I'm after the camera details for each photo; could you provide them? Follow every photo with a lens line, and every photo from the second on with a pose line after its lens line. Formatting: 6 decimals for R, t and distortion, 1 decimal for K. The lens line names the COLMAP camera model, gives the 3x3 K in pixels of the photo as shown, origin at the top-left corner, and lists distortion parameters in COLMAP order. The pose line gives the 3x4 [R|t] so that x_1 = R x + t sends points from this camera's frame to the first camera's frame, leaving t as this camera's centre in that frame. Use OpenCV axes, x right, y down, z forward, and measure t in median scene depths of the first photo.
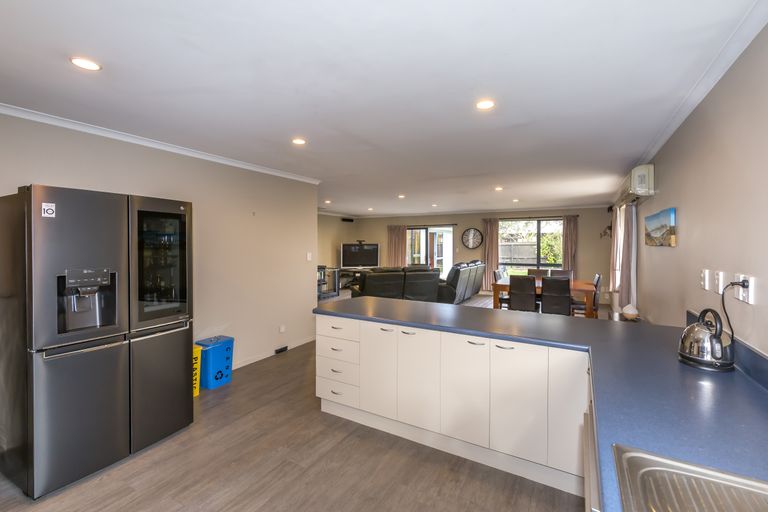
lens RADIAL K [[339.6, 0, 382.3], [0, 339.6, 242.8], [0, 0, 1]] dist [-0.000314, 0.000370]
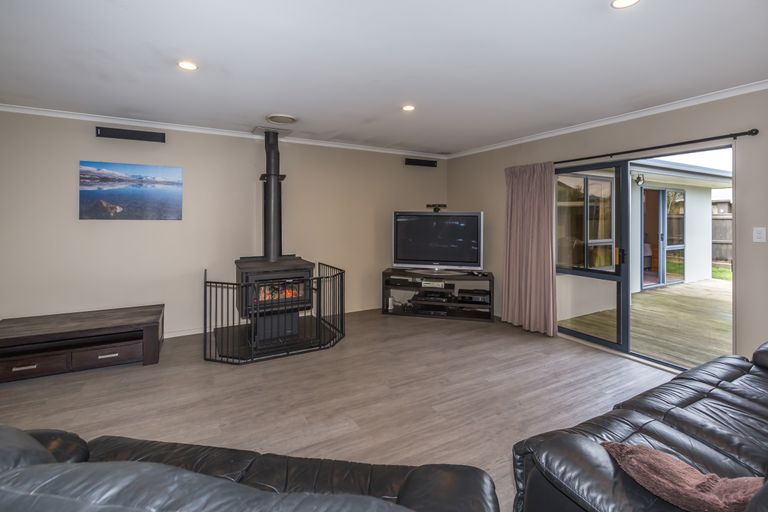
lens RADIAL K [[349.8, 0, 385.2], [0, 349.8, 214.5], [0, 0, 1]] dist [-0.000348, 0.000061]
pose [[0.861938, 0.000961, -0.507012, 0.104443], [-0.003994, 0.999980, -0.004894, 0.007715], [0.506997, 0.006243, 0.861925, 0.579734]]
